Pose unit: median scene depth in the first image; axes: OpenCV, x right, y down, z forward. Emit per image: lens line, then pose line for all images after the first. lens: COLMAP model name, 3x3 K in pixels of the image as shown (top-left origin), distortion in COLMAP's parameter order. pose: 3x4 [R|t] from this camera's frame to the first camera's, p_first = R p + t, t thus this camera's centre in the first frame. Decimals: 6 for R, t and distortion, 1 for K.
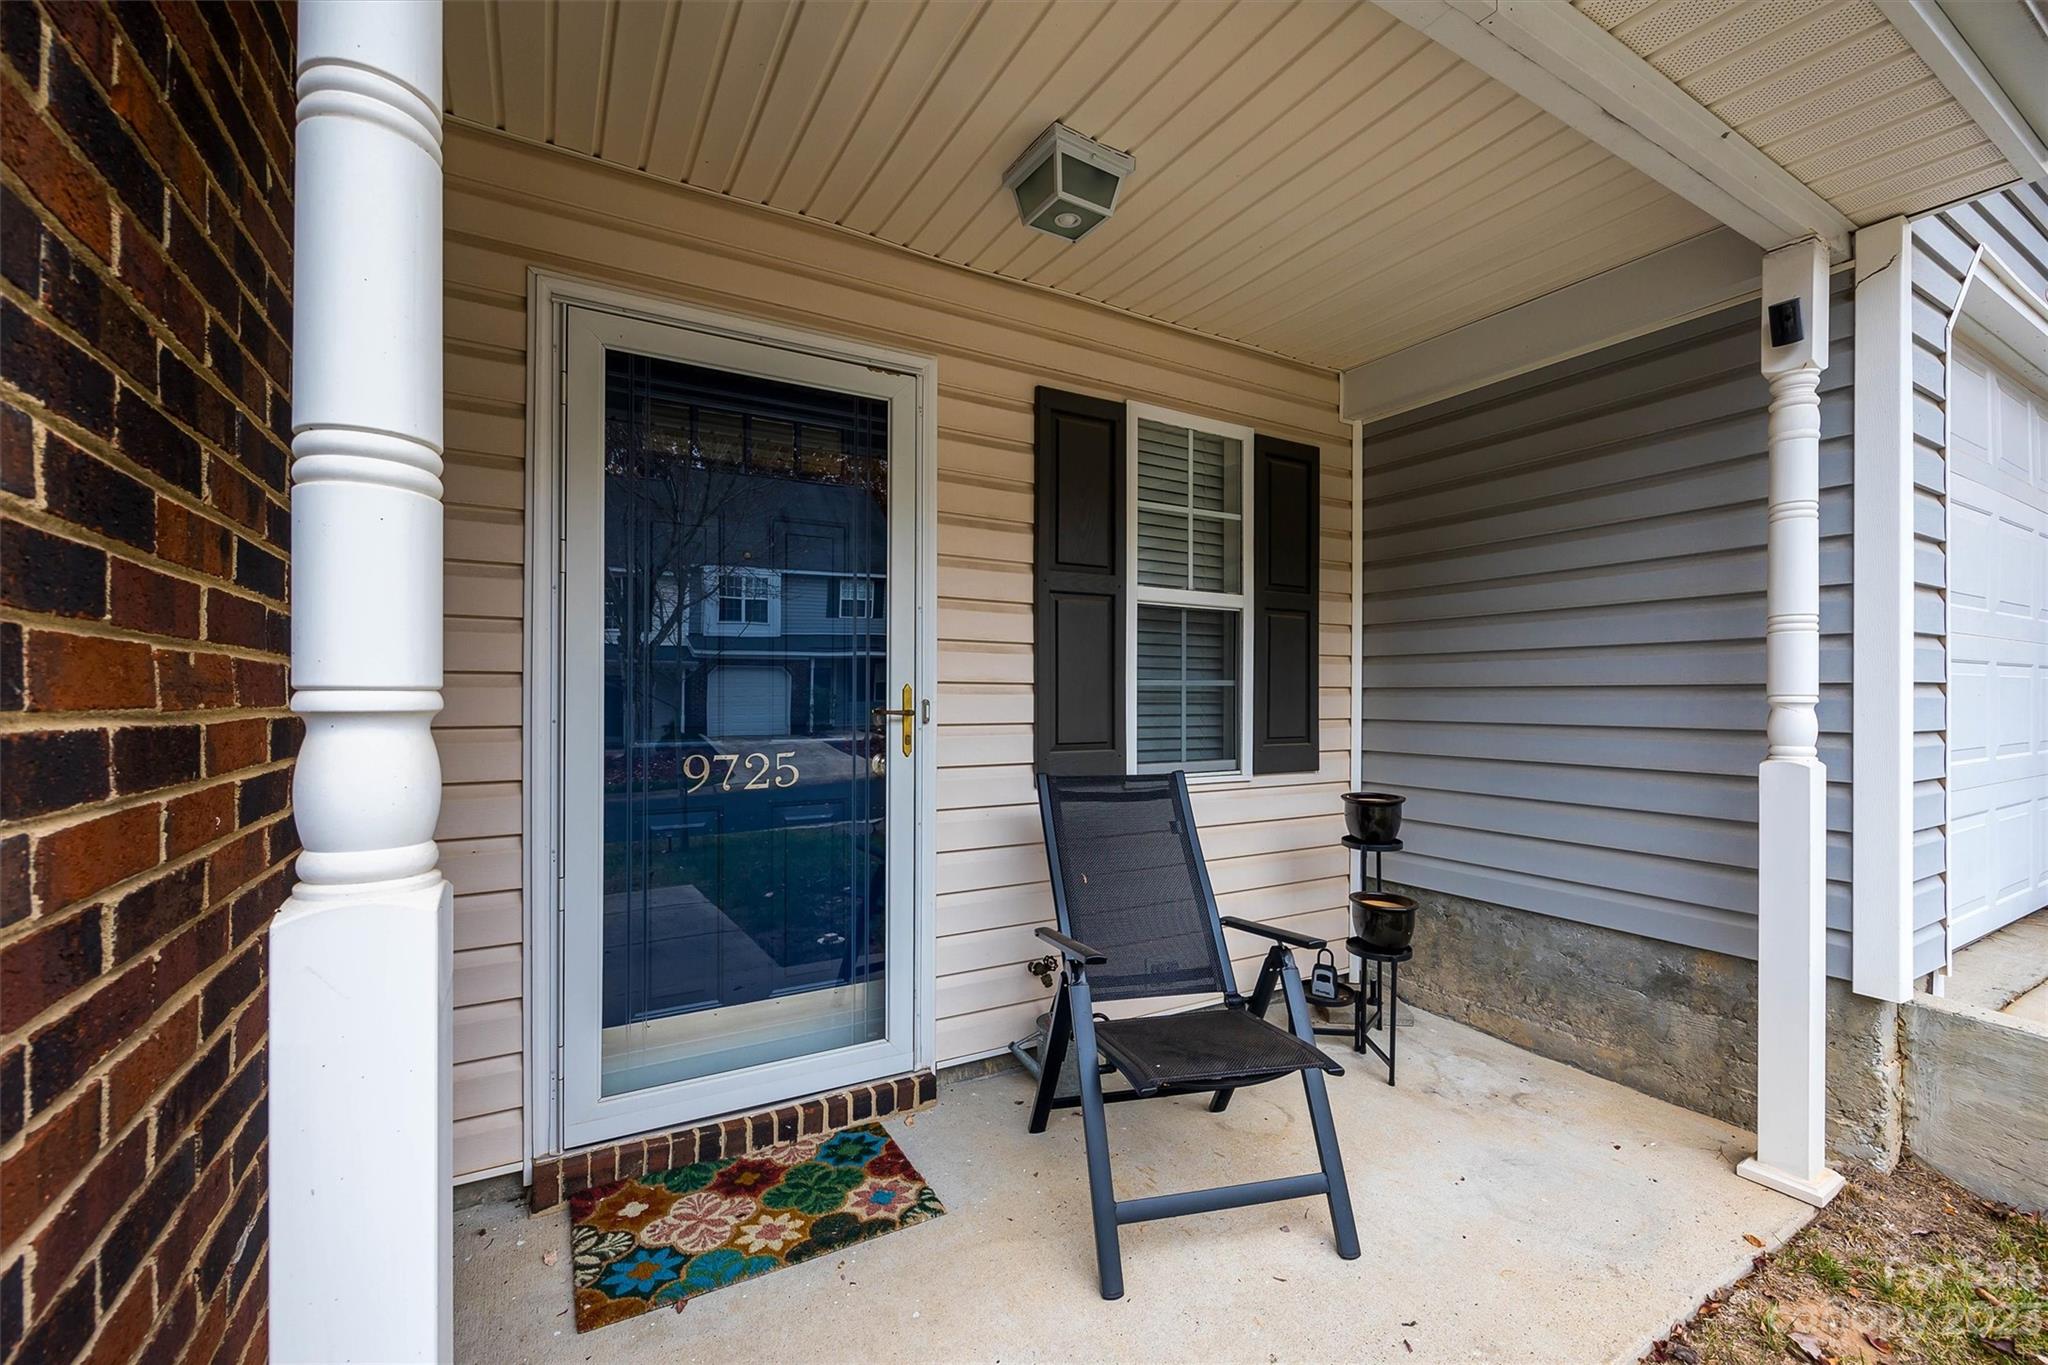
lens RADIAL K [[847.2, 0, 1026.2], [0, 847.2, 694.7], [0, 0, 1]] dist [0.000245, 0.000022]
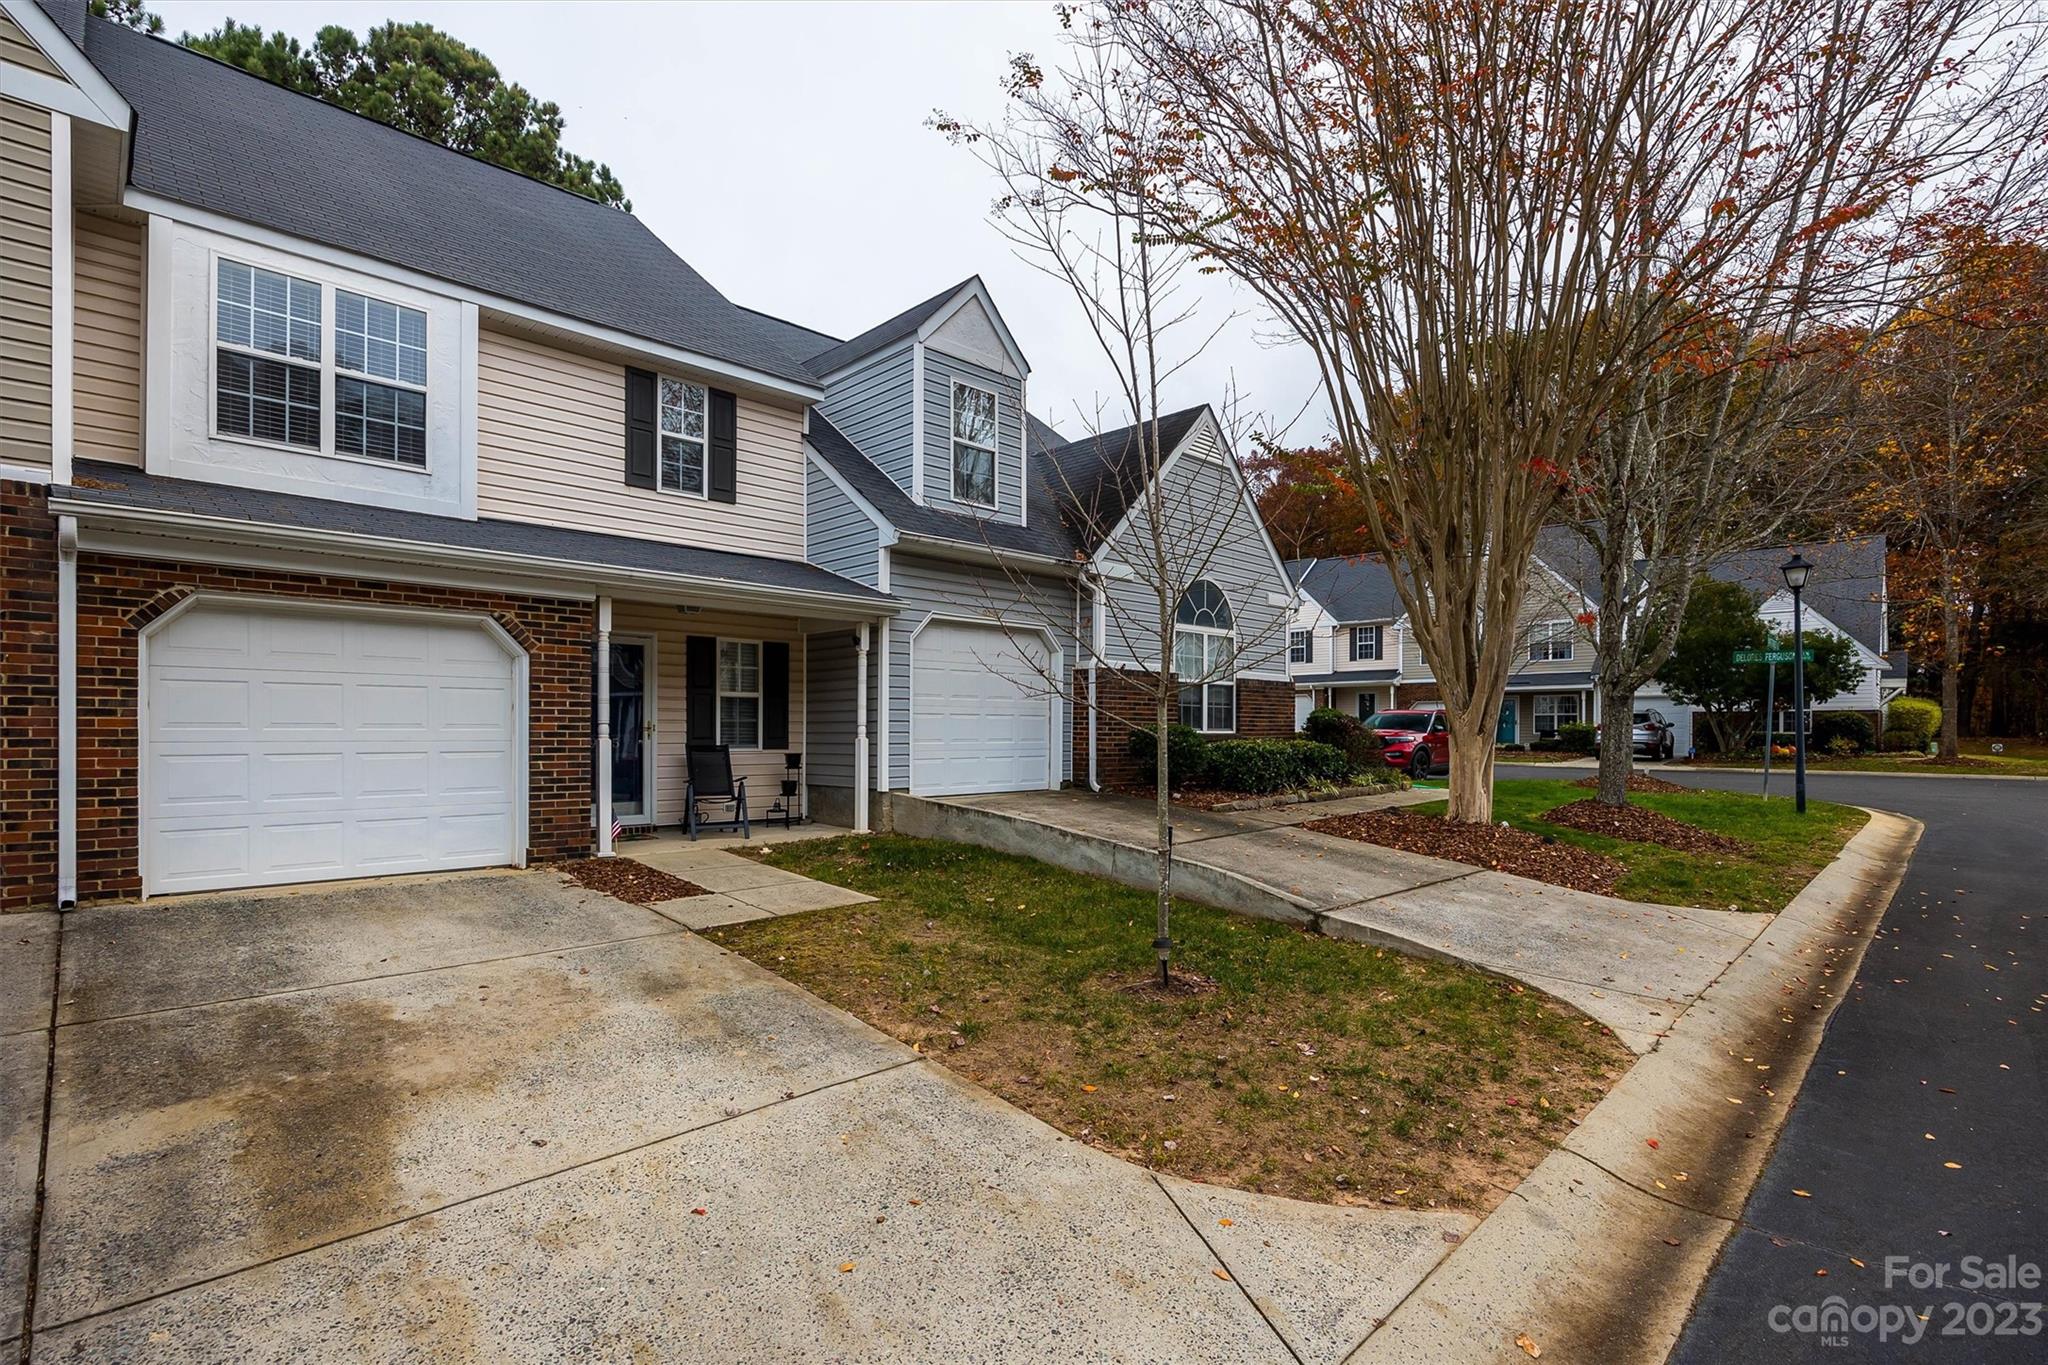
lens RADIAL K [[977.0, 0, 1022.9], [0, 977.0, 732.1], [0, 0, 1]] dist [-0.003588, -0.000509]
pose [[0.968725, -0.004274, 0.248099, 0.366651], [0.004214, 0.999991, 0.000774, 0.038906], [-0.248100, 0.000296, 0.968734, -3.372731]]
